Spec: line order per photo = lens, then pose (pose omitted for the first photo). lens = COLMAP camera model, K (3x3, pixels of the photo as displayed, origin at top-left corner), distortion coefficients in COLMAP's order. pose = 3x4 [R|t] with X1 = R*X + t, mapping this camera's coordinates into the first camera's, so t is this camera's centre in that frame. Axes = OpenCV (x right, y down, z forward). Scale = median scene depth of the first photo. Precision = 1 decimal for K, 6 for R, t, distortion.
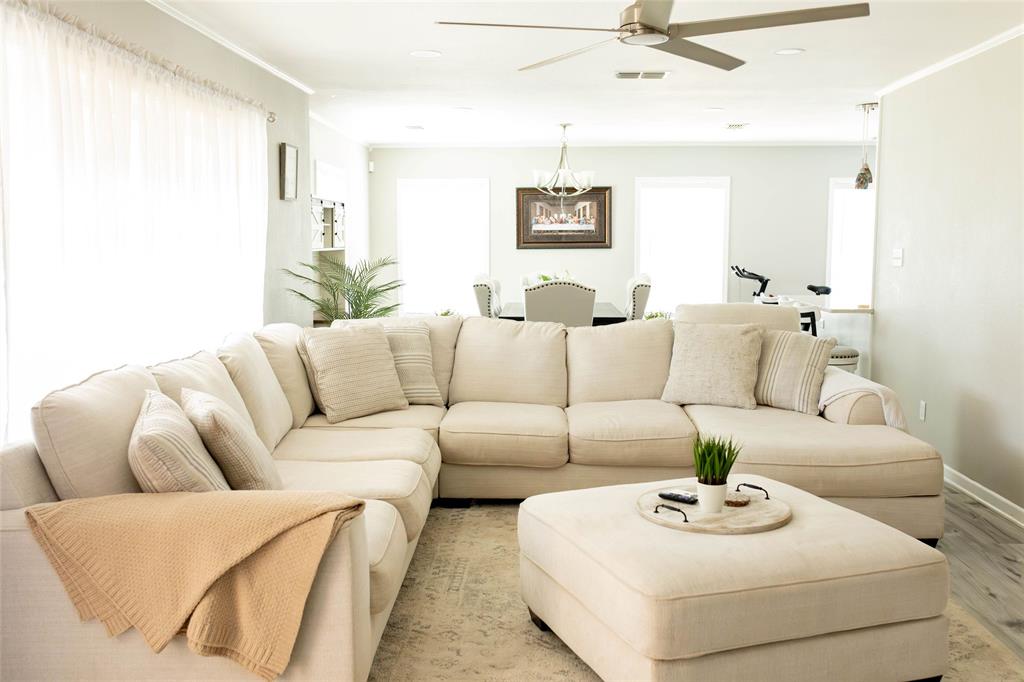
lens RADIAL K [[978.7, 0, 505.5], [0, 978.7, 335.7], [0, 0, 1]] dist [0.018564, 0.000000]
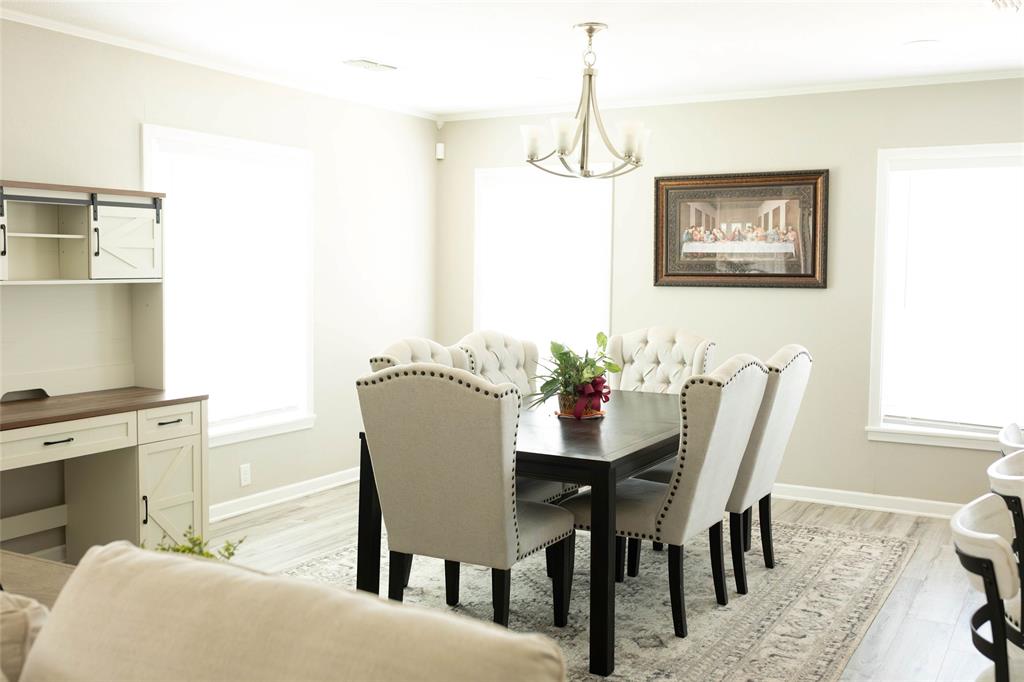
lens RADIAL K [[978.7, 0, 520.6], [0, 978.7, 346.9], [0, 0, 1]] dist [0.018564, 0.000000]
pose [[0.880632, 0.051773, -0.470963, 0.212947], [-0.058592, 0.998282, 0.000184, -0.048903], [0.470164, 0.027433, 0.882153, 0.465441]]
